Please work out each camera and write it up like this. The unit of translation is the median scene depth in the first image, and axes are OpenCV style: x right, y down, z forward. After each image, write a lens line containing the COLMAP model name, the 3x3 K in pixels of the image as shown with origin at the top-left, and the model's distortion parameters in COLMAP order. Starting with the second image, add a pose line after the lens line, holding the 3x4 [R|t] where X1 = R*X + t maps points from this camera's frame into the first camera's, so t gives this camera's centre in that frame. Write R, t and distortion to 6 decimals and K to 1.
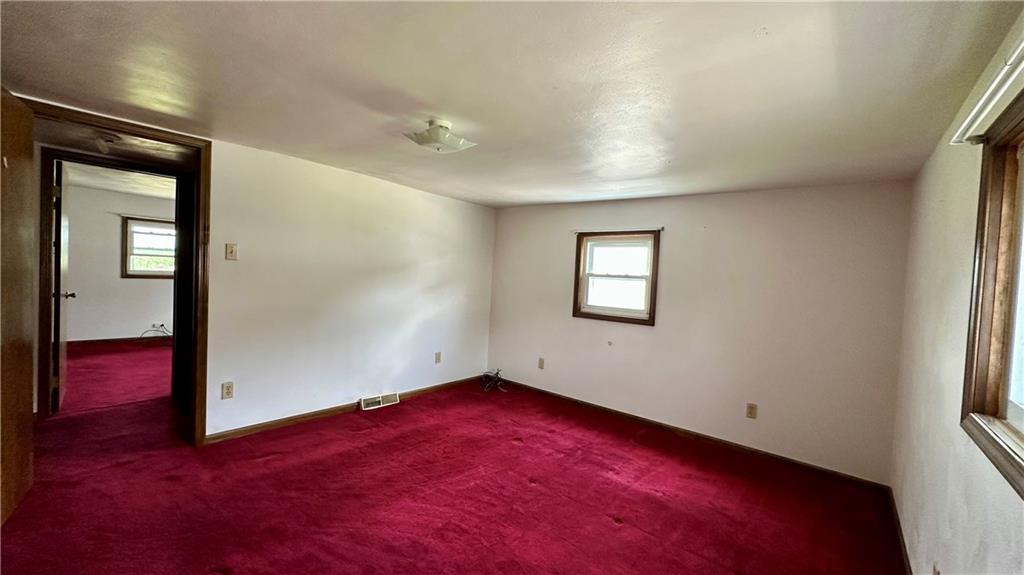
lens RADIAL K [[407.9, 0, 512.2], [0, 407.9, 288.8], [0, 0, 1]] dist [-0.006054, 0.000240]
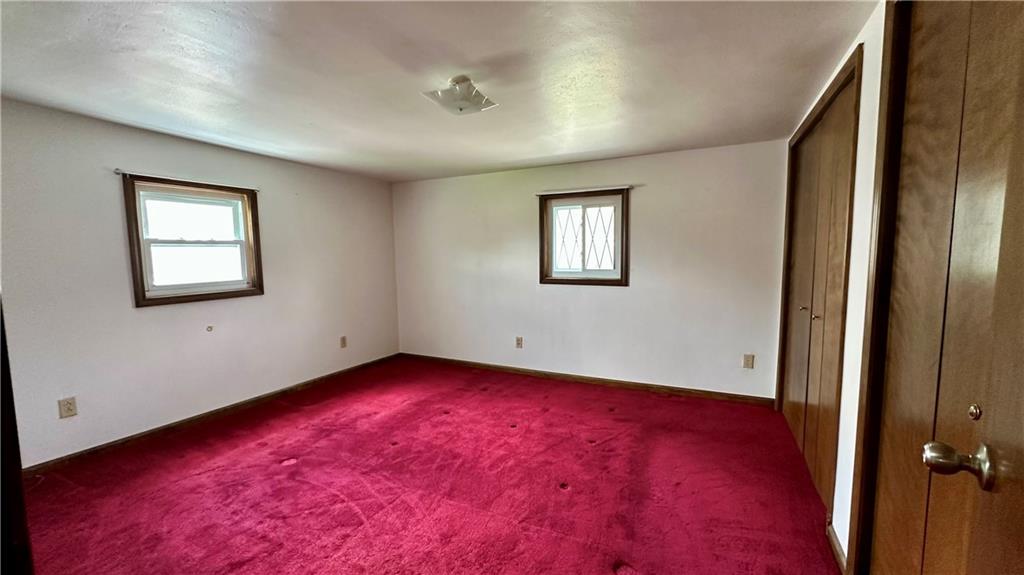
lens RADIAL K [[407.9, 0, 510.6], [0, 407.9, 290.2], [0, 0, 1]] dist [-0.006054, 0.000240]
pose [[-0.226763, -0.137262, 0.964229, -0.650699], [0.033361, 0.988343, 0.148541, -0.036864], [-0.973378, 0.065852, -0.219540, 0.621870]]
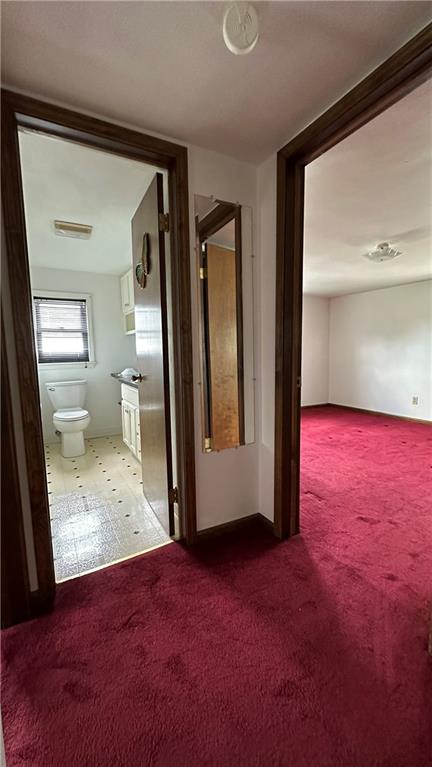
lens RADIAL K [[305.5, 0, 218.4], [0, 305.5, 384.3], [0, 0, 1]] dist [-0.006054, 0.000240]
pose [[0.347161, -0.162521, 0.923616, -1.025168], [0.065216, 0.986669, 0.149103, -0.025272], [-0.935535, 0.008472, 0.353132, 0.673693]]
